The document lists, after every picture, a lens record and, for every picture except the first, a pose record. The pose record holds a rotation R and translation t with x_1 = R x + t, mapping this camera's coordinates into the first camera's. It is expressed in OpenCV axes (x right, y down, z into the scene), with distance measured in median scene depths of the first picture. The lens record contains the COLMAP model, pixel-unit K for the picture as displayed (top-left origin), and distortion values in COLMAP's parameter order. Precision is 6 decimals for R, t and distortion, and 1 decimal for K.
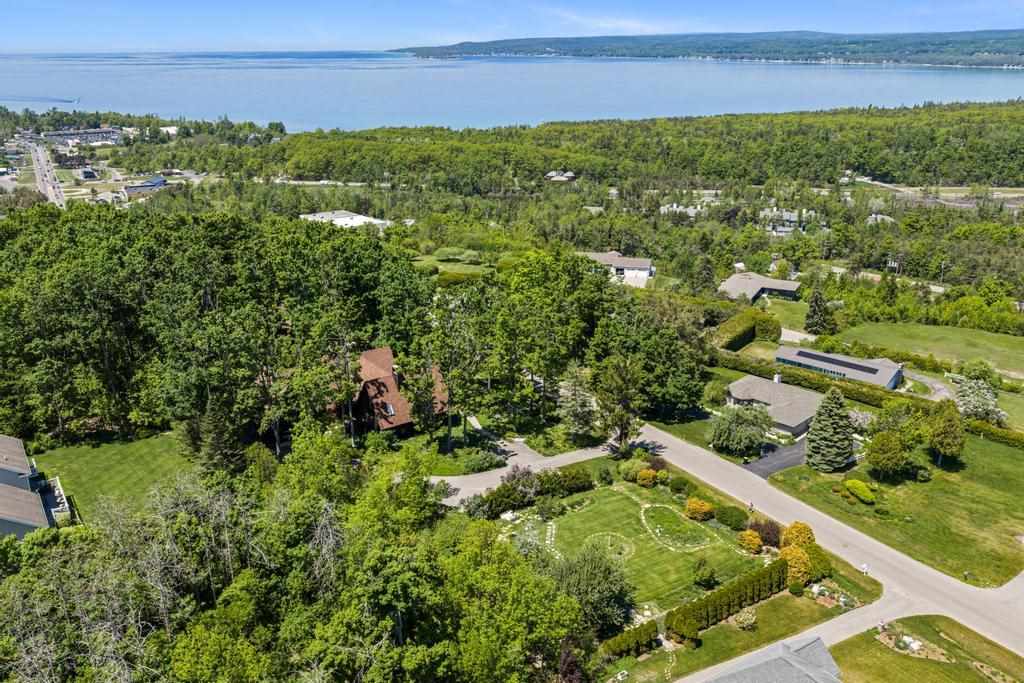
lens RADIAL K [[857.7, 0, 515.2], [0, 857.7, 339.6], [0, 0, 1]] dist [0.007287, -0.012132]
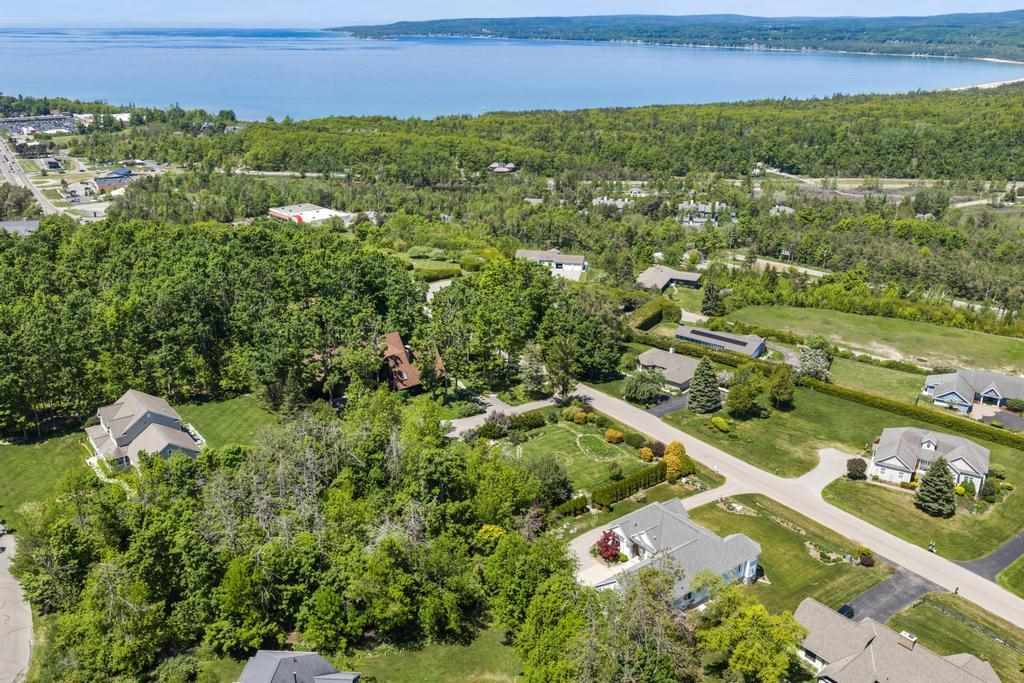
lens RADIAL K [[831.4, 0, 514.0], [0, 831.4, 339.2], [0, 0, 1]] dist [0.007160, -0.011458]
pose [[0.997495, -0.013233, 0.069492, -0.052236], [0.011202, 0.999501, 0.029534, -0.017602], [-0.069848, -0.028681, 0.997145, -0.369635]]
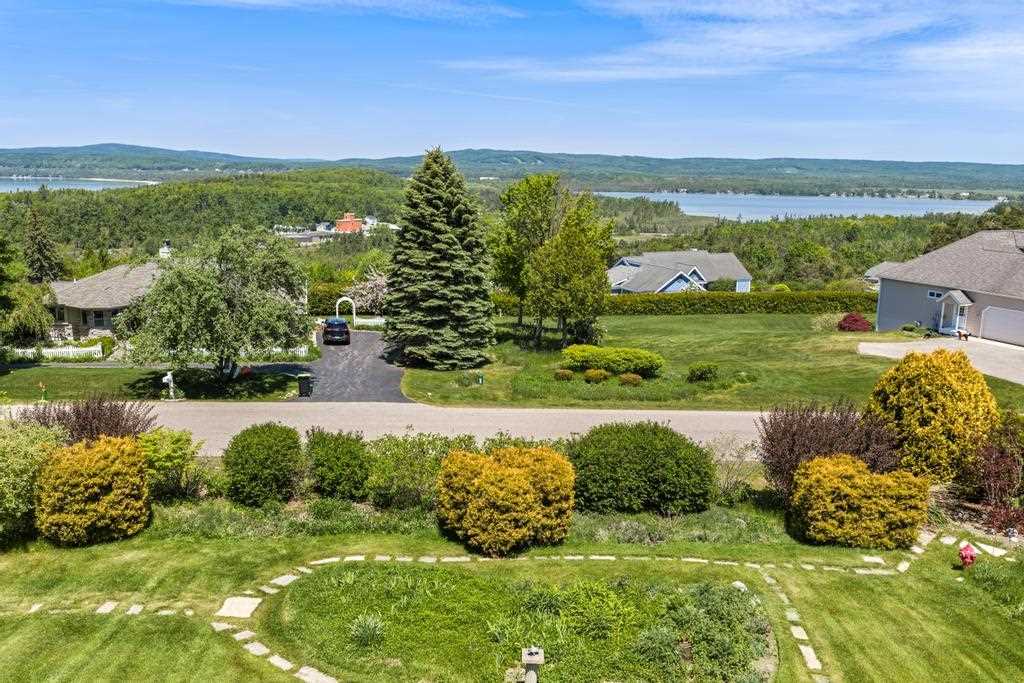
lens RADIAL K [[852.4, 0, 515.2], [0, 852.4, 339.6], [0, 0, 1]] dist [0.011232, -0.017189]
pose [[0.519017, -0.155052, 0.840583, 0.047248], [0.259715, 0.965522, 0.017737, 0.127893], [-0.814352, 0.209106, 0.541392, 0.703258]]
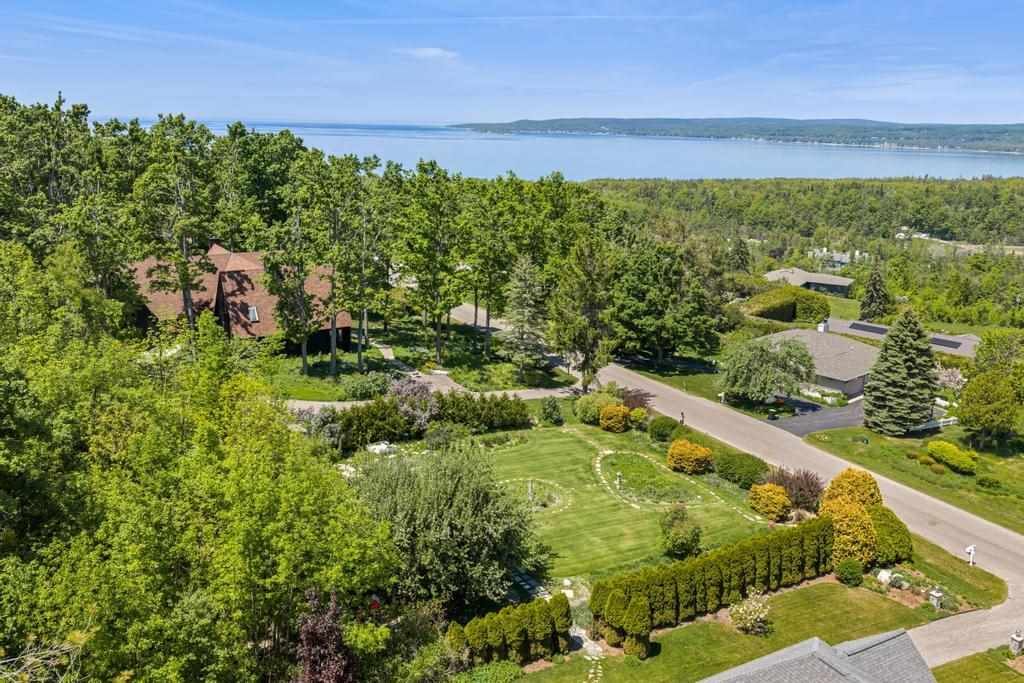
lens RADIAL K [[852.4, 0, 515.2], [0, 852.4, 339.6], [0, 0, 1]] dist [0.011232, -0.017189]
pose [[0.997595, 0.042913, -0.054425, 0.093825], [-0.047187, 0.995690, -0.079846, 0.133289], [0.050764, 0.082222, 0.995320, 0.295025]]
